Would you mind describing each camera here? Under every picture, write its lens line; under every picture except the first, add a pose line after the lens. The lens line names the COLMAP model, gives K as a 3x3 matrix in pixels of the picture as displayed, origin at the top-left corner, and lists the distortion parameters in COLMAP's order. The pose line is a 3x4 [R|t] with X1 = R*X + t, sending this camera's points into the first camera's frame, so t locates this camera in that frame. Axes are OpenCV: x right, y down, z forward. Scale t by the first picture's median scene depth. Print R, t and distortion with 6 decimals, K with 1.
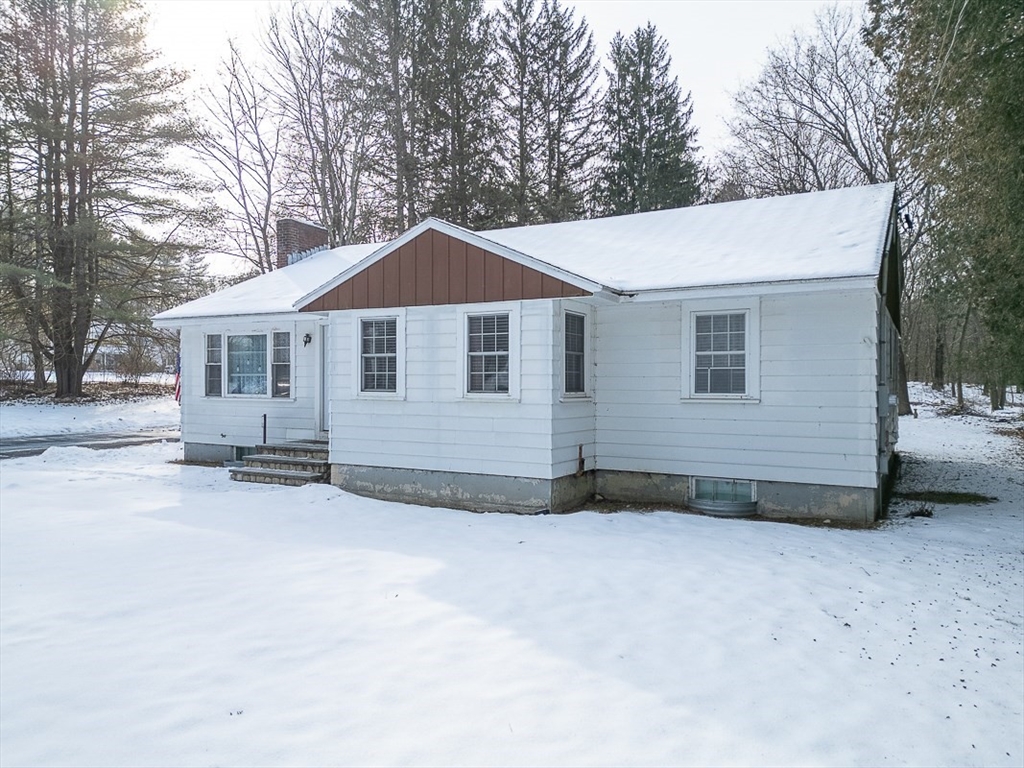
lens RADIAL K [[703.5, 0, 512.0], [0, 703.5, 384.0], [0, 0, 1]] dist [0.083569, -0.060972]
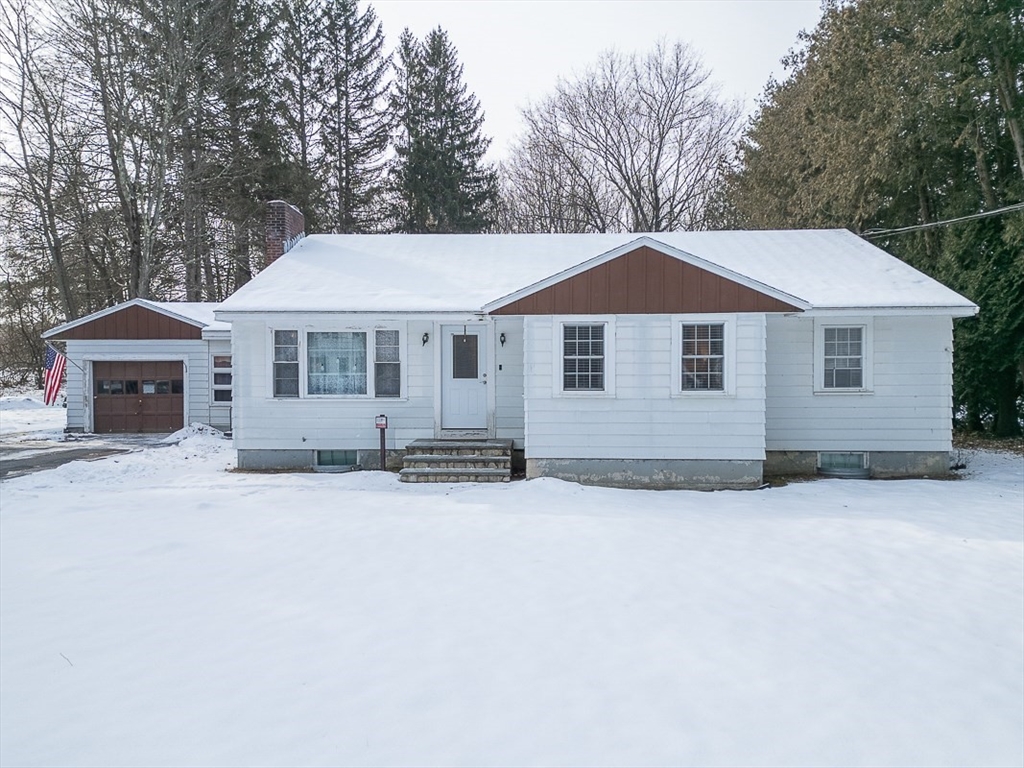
lens RADIAL K [[703.5, 0, 512.0], [0, 703.5, 384.0], [0, 0, 1]] dist [0.083569, -0.060972]
pose [[0.900188, -0.013839, 0.435282, -0.783356], [0.006707, 0.999817, 0.017916, -0.019972], [-0.435451, -0.013208, 0.900116, 0.065274]]
